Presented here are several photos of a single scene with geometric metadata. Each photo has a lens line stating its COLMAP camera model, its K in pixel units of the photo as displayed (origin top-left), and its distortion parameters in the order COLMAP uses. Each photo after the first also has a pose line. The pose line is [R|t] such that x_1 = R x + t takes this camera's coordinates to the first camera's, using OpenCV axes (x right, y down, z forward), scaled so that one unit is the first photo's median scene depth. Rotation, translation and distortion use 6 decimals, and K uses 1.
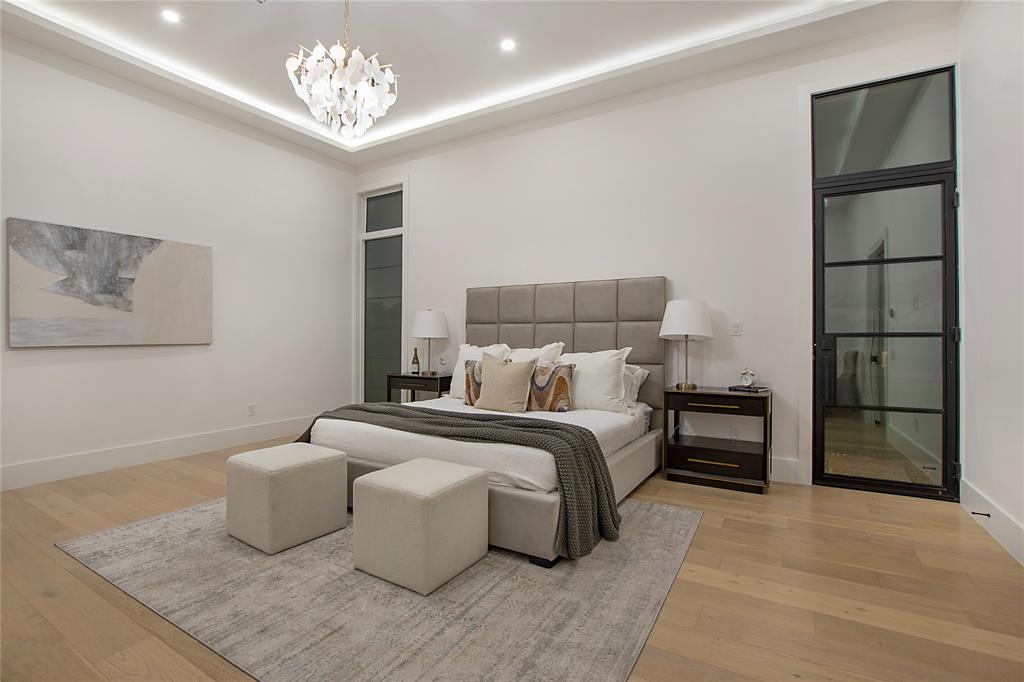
lens RADIAL K [[452.9, 0, 515.3], [0, 452.9, 341.5], [0, 0, 1]] dist [-0.002030, -0.000038]
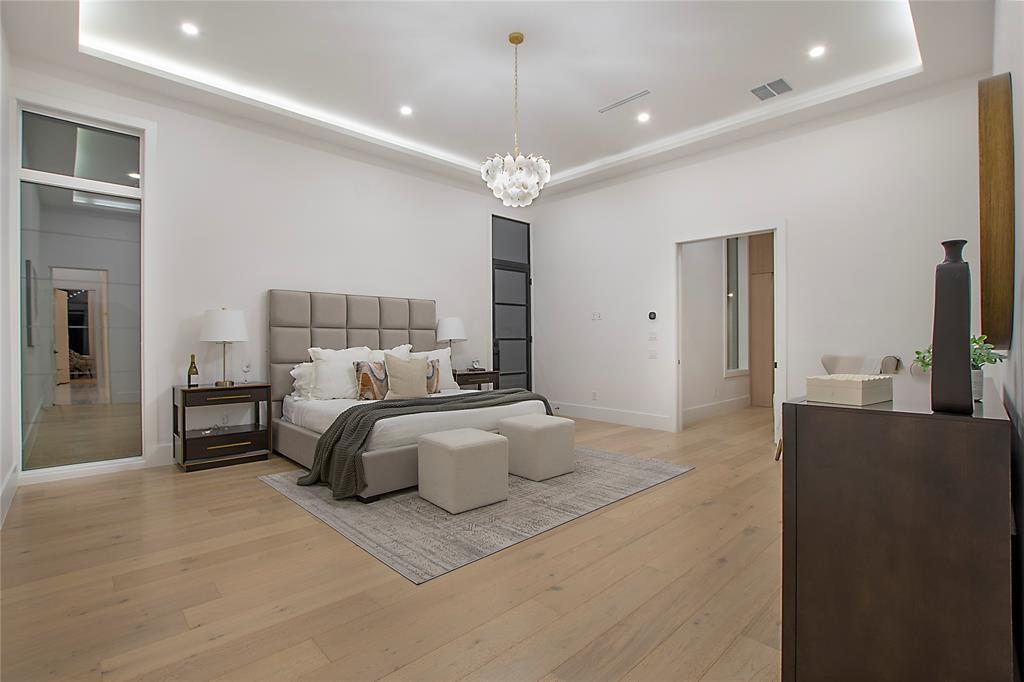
lens RADIAL K [[473.3, 0, 512.0], [0, 473.3, 341.0], [0, 0, 1]] dist [-0.002485, -0.000057]
pose [[0.298695, -0.004279, 0.954339, -1.133247], [0.007307, 0.999971, 0.002197, -0.009553], [-0.954321, 0.006317, 0.298717, 0.296114]]
